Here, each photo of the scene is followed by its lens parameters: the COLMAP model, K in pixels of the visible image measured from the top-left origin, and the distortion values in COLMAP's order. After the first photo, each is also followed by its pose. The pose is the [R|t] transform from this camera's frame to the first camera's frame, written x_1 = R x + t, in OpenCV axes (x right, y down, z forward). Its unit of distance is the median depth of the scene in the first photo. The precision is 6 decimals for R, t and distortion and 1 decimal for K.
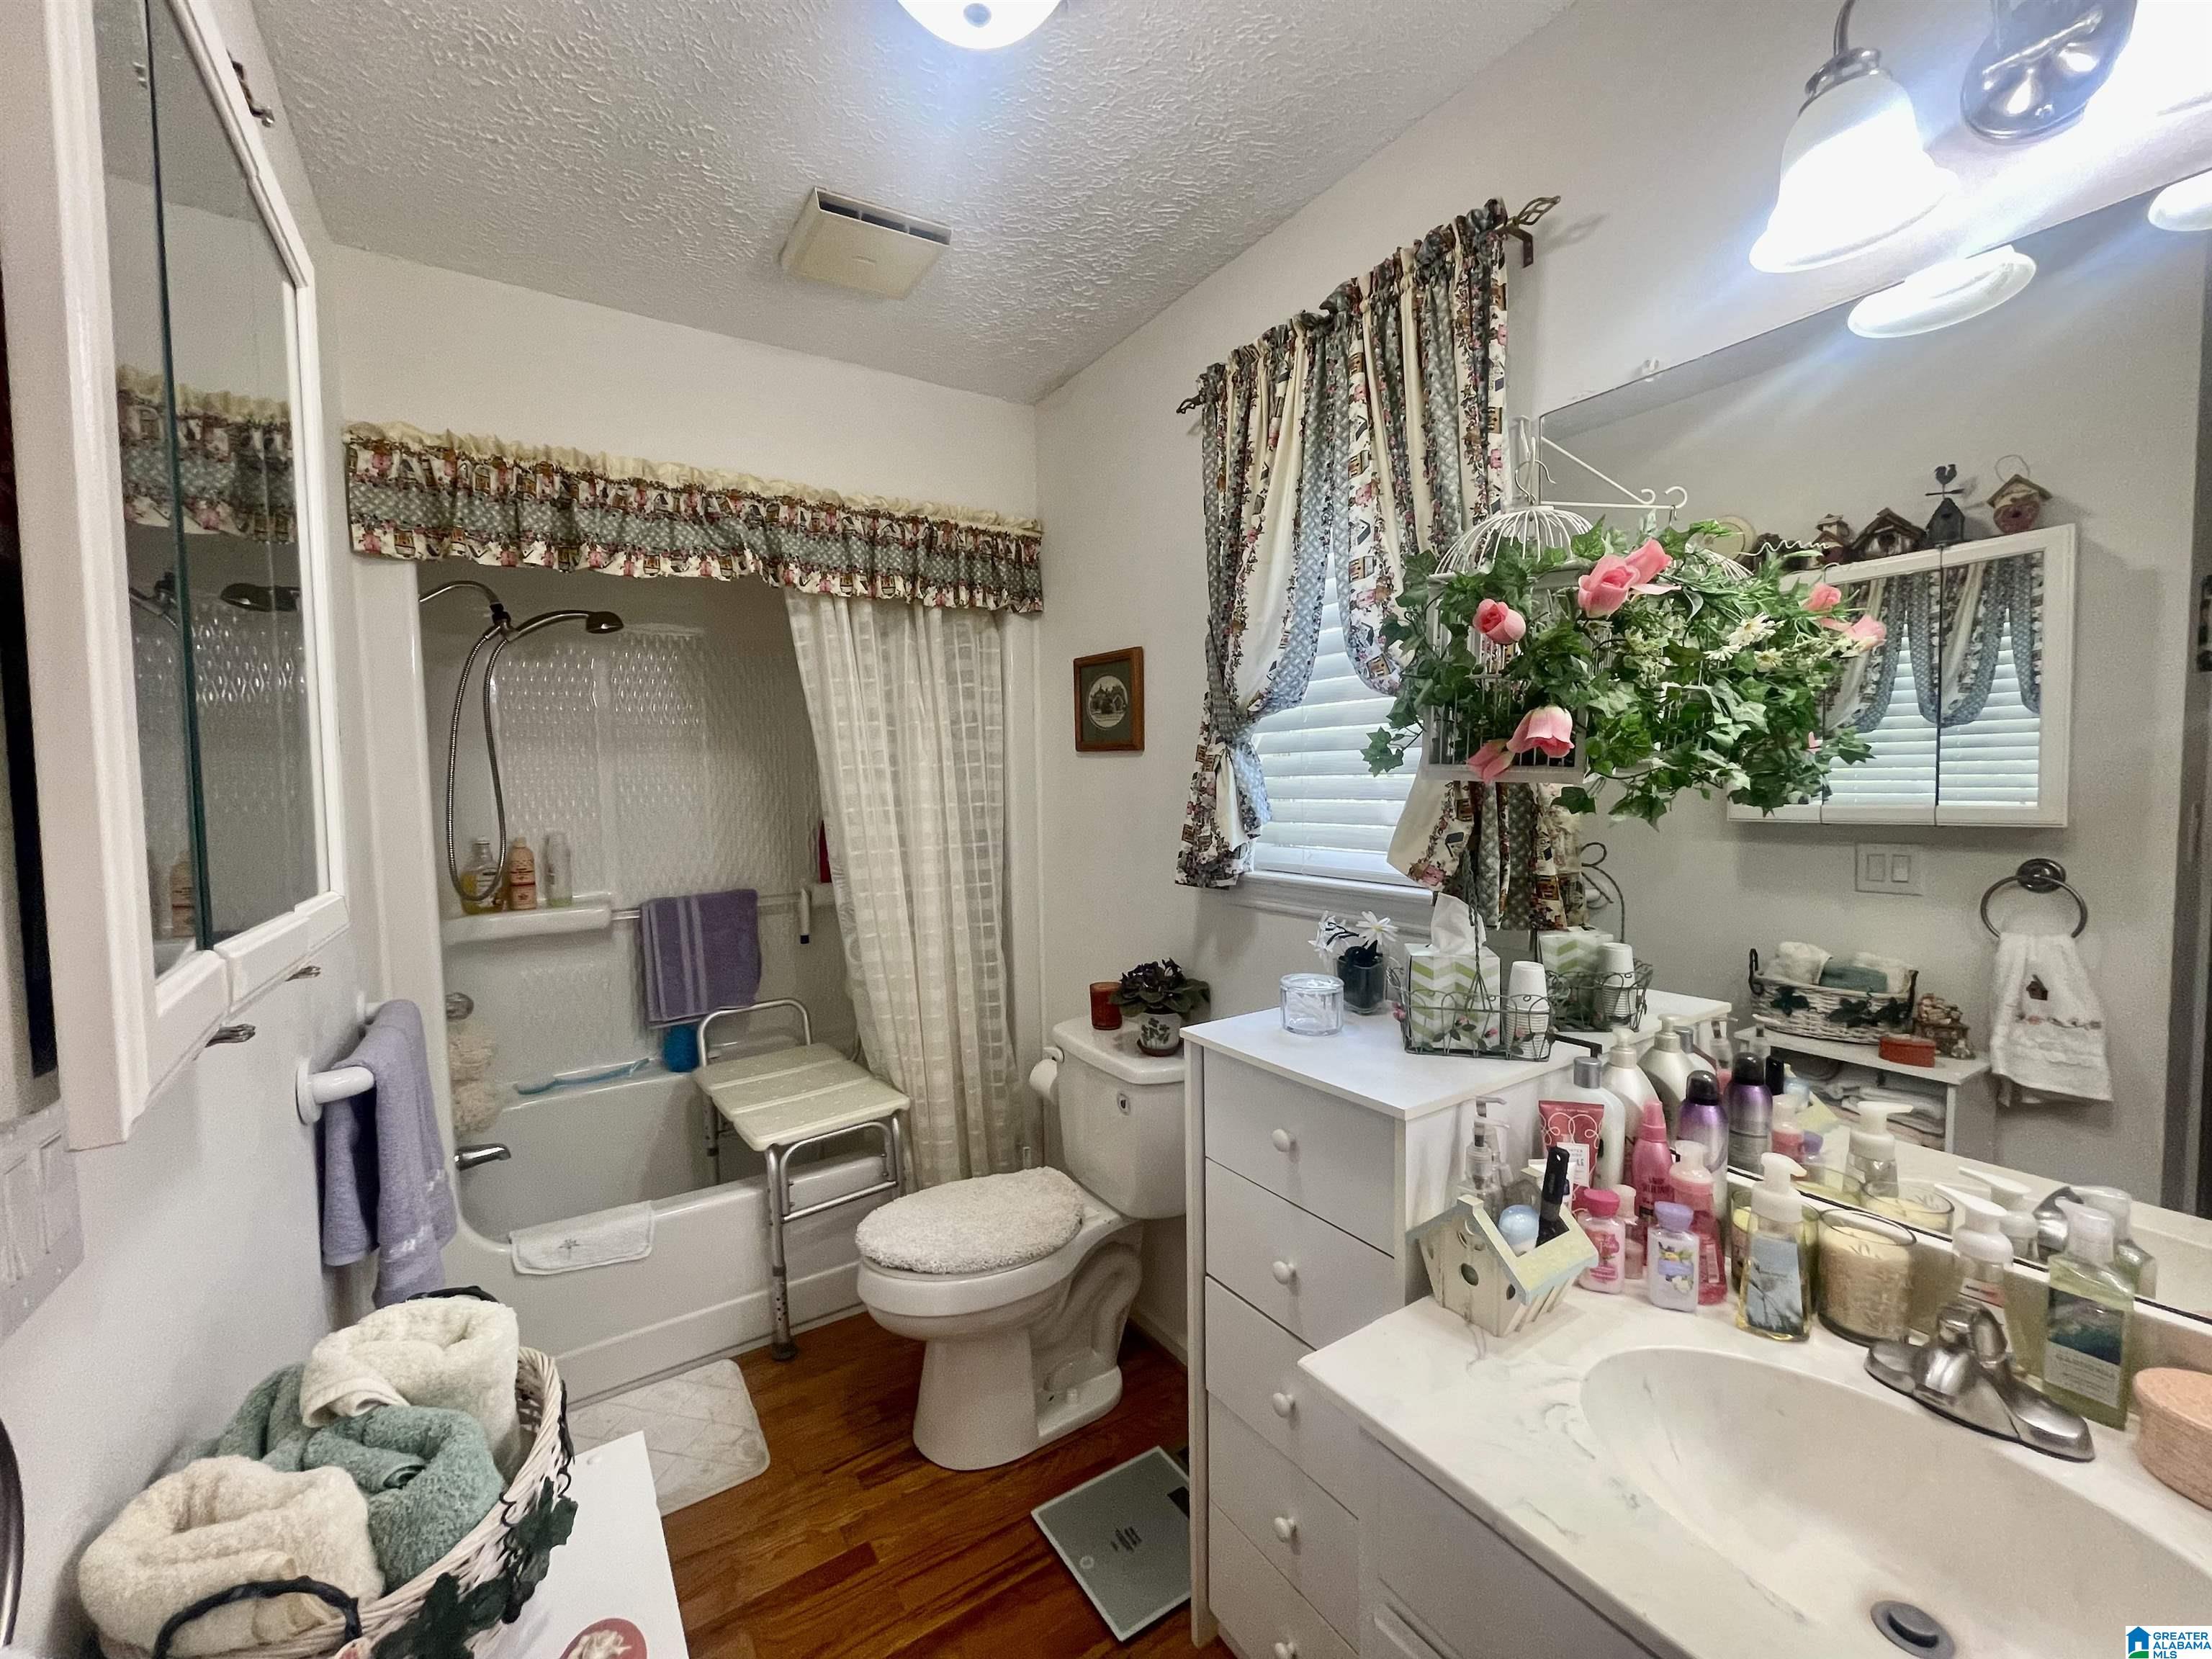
lens RADIAL K [[888.9, 0, 1094.1], [0, 888.9, 830.0], [0, 0, 1]] dist [0.001202, -0.002480]
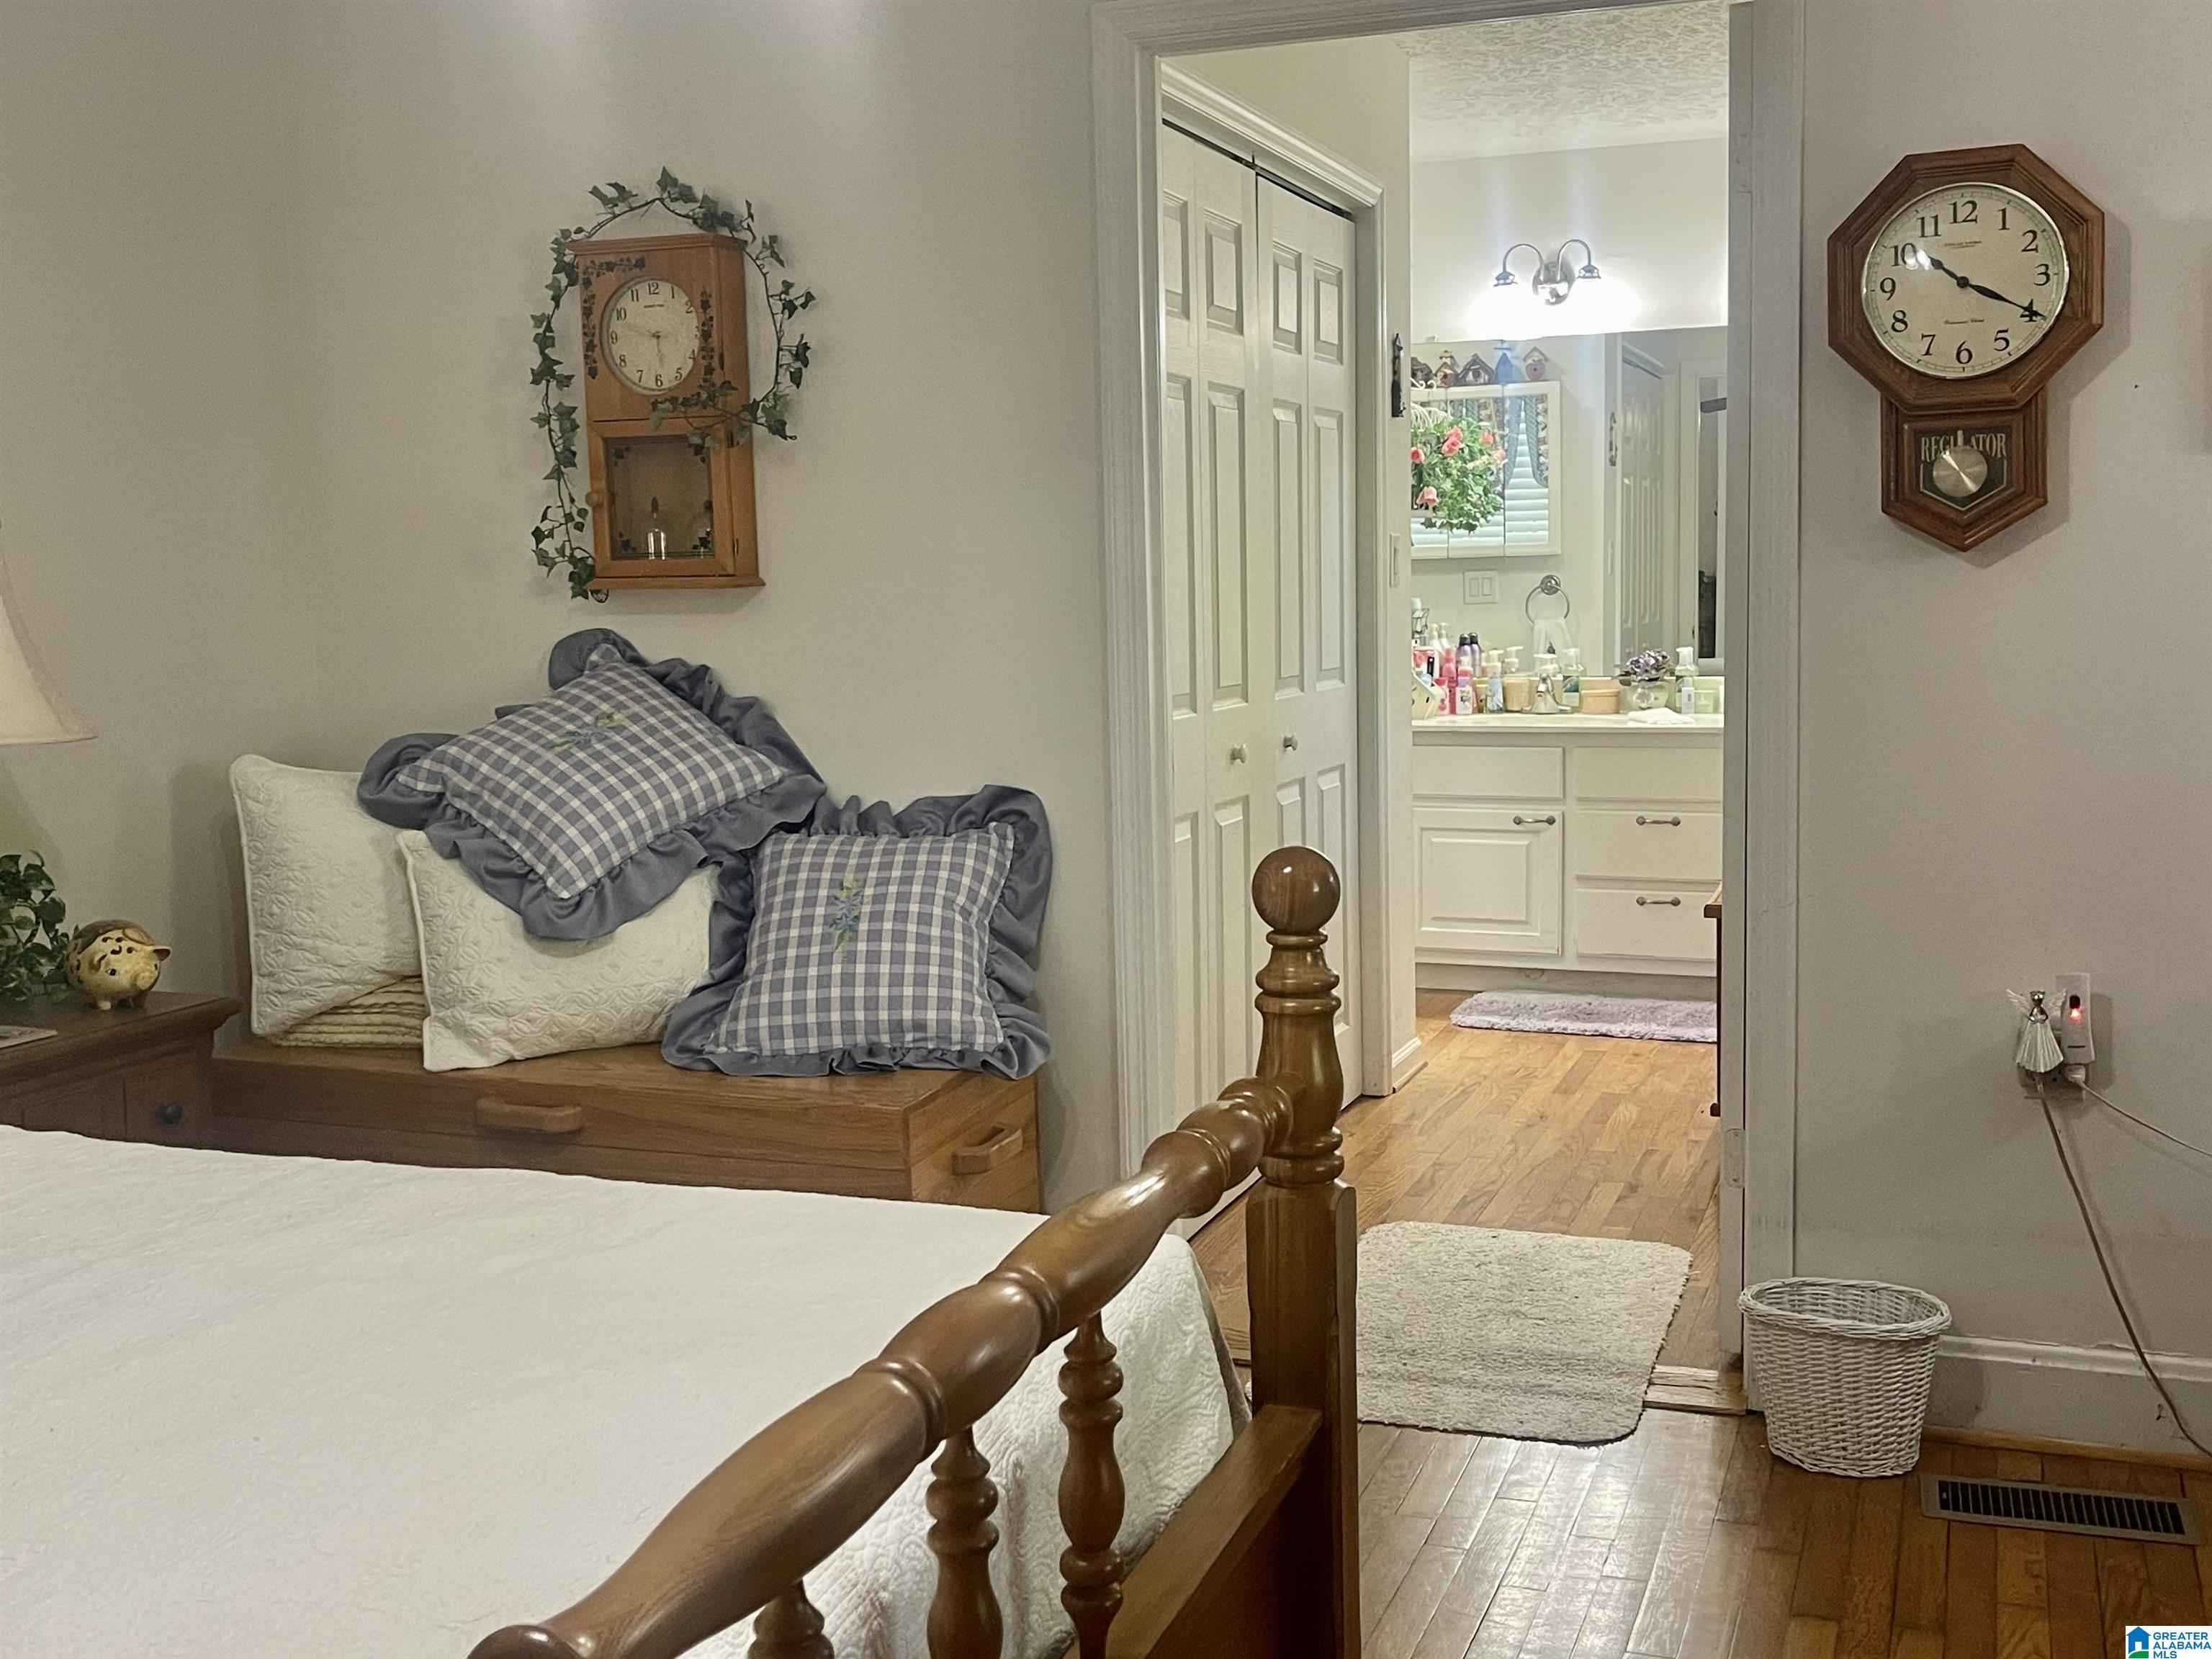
lens RADIAL K [[2367.5, 0, 1092.2], [0, 2367.5, 820.3], [0, 0, 1]] dist [0.096462, -0.211509]
pose [[0.800728, -0.062361, 0.595773, -2.283333], [0.039880, 0.997910, 0.050854, 0.227137], [-0.597699, -0.016961, 0.801541, -2.048124]]
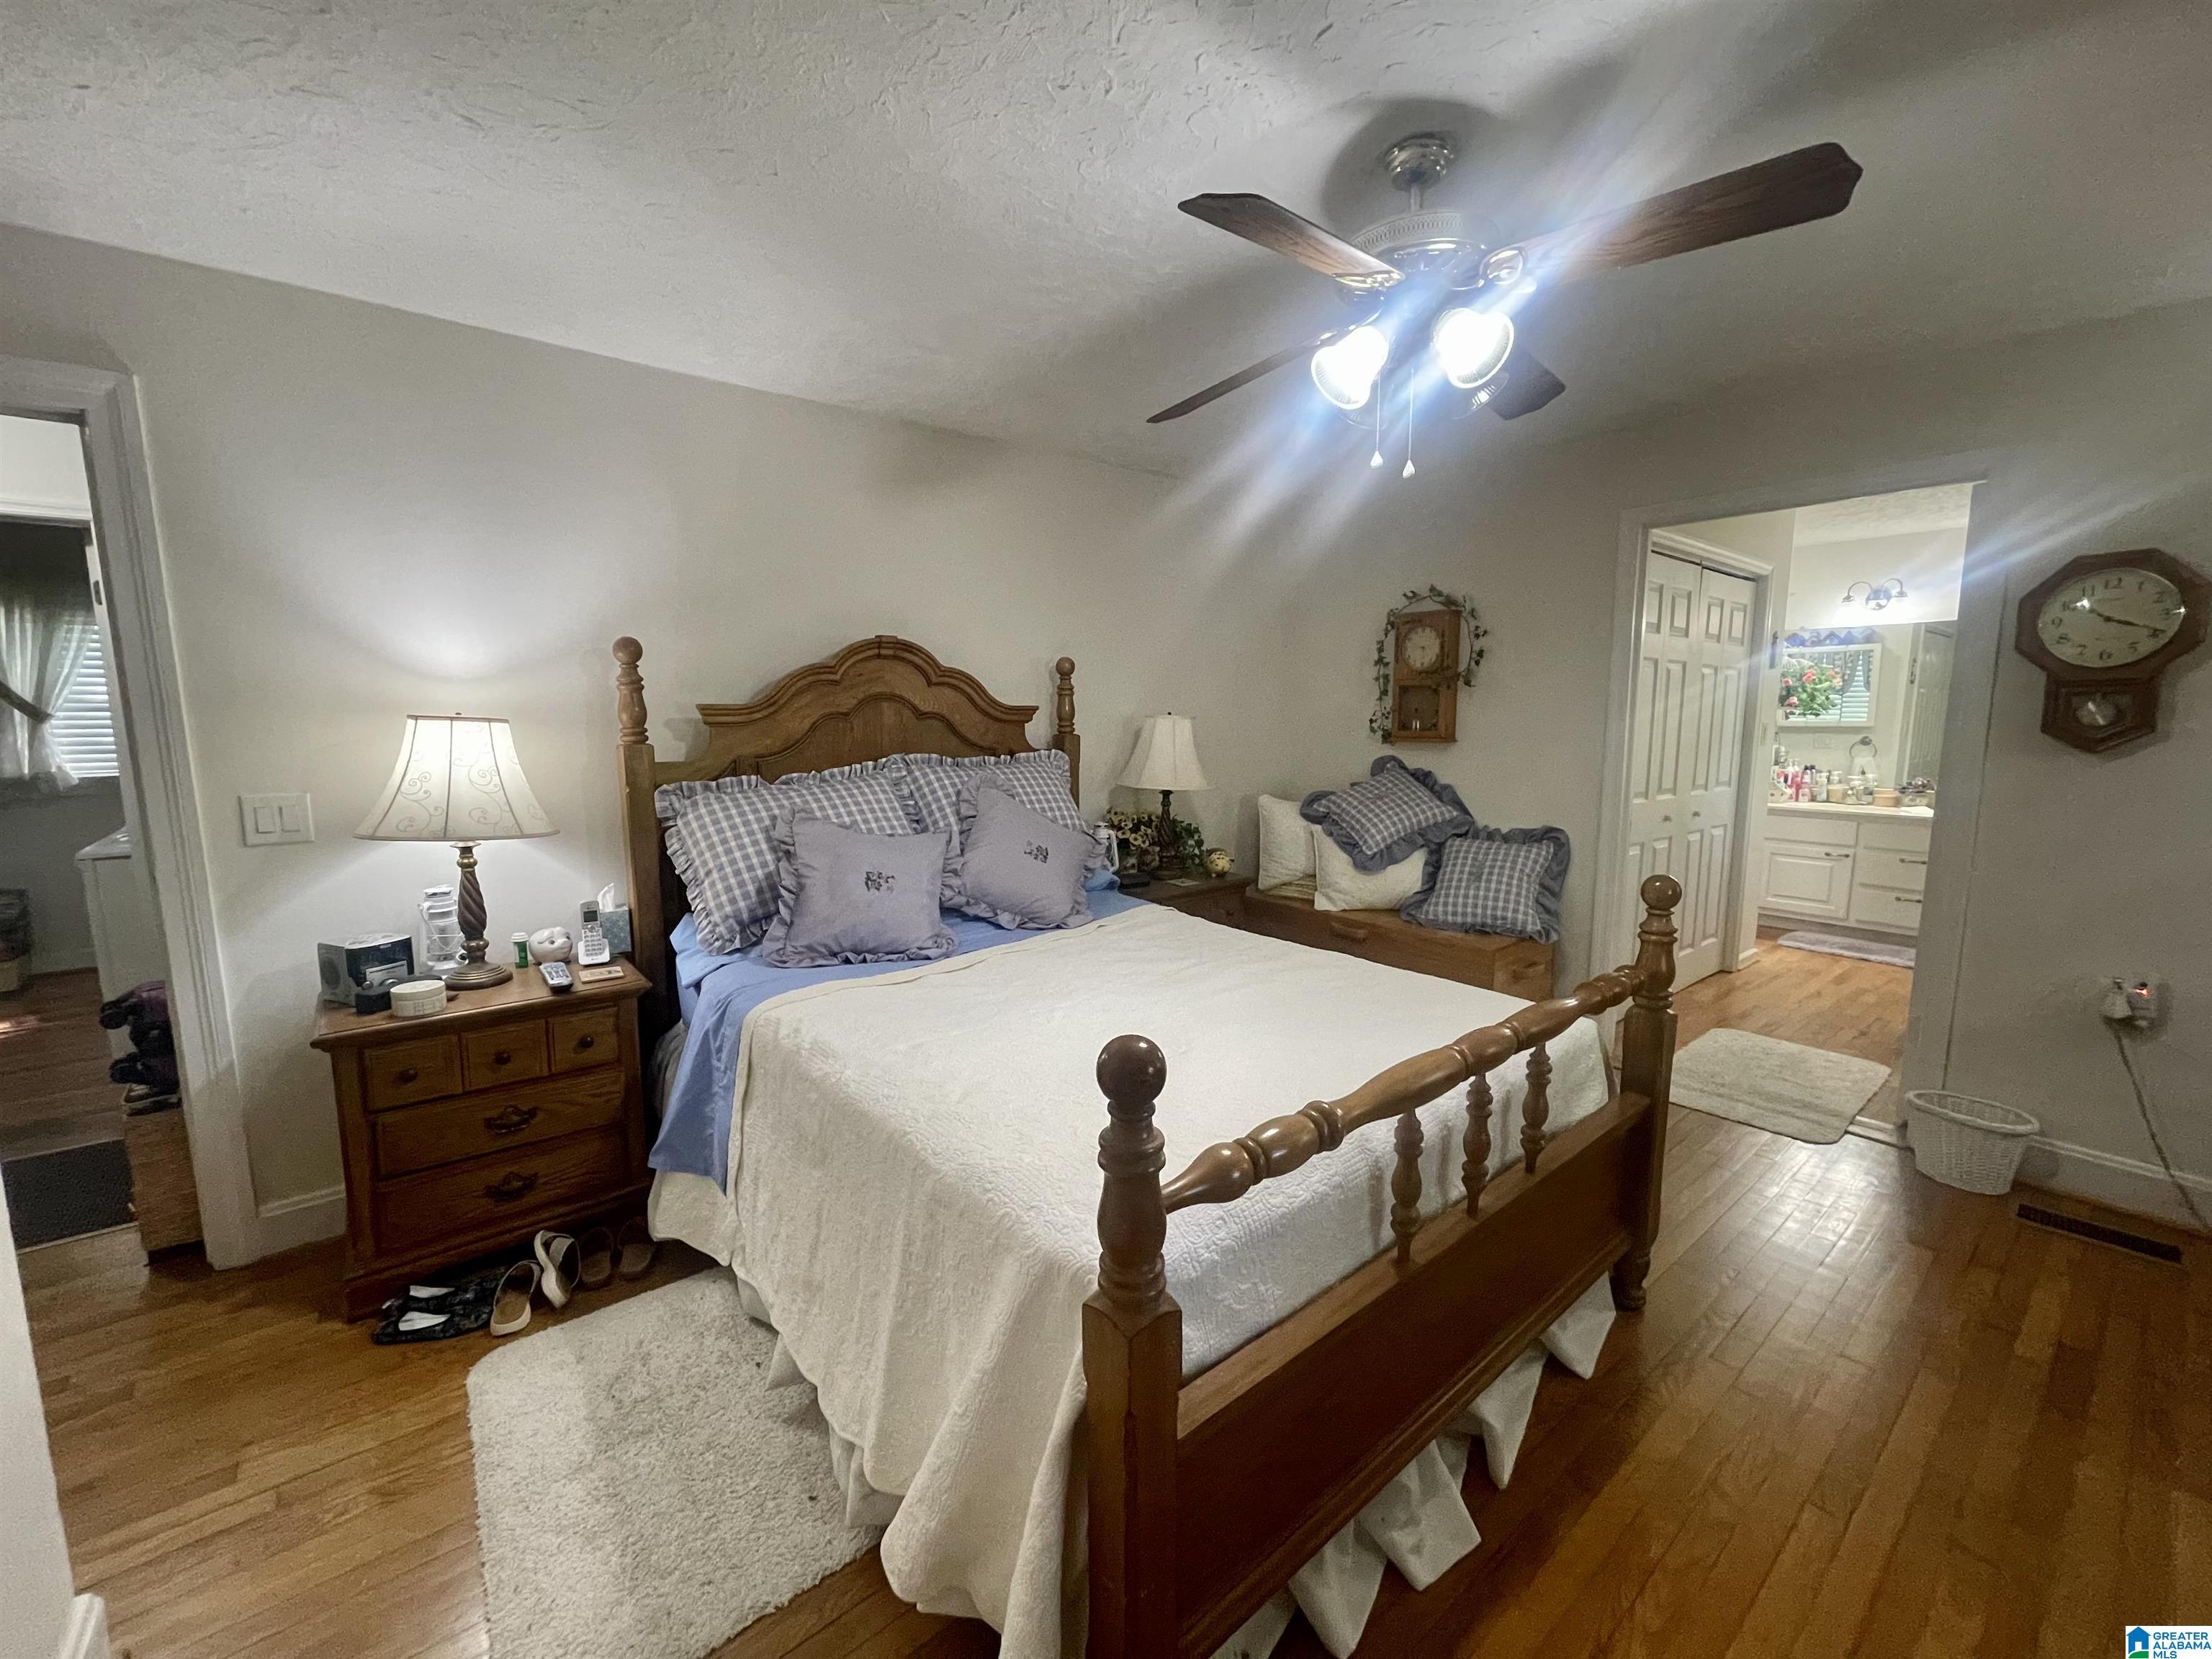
lens RADIAL K [[888.9, 0, 1094.1], [0, 888.9, 830.0], [0, 0, 1]] dist [0.001202, -0.002480]
pose [[0.993685, 0.005603, 0.112064, -2.307243], [-0.013270, 0.997611, 0.067792, 0.200762], [-0.111416, -0.068851, 0.991386, -2.121272]]
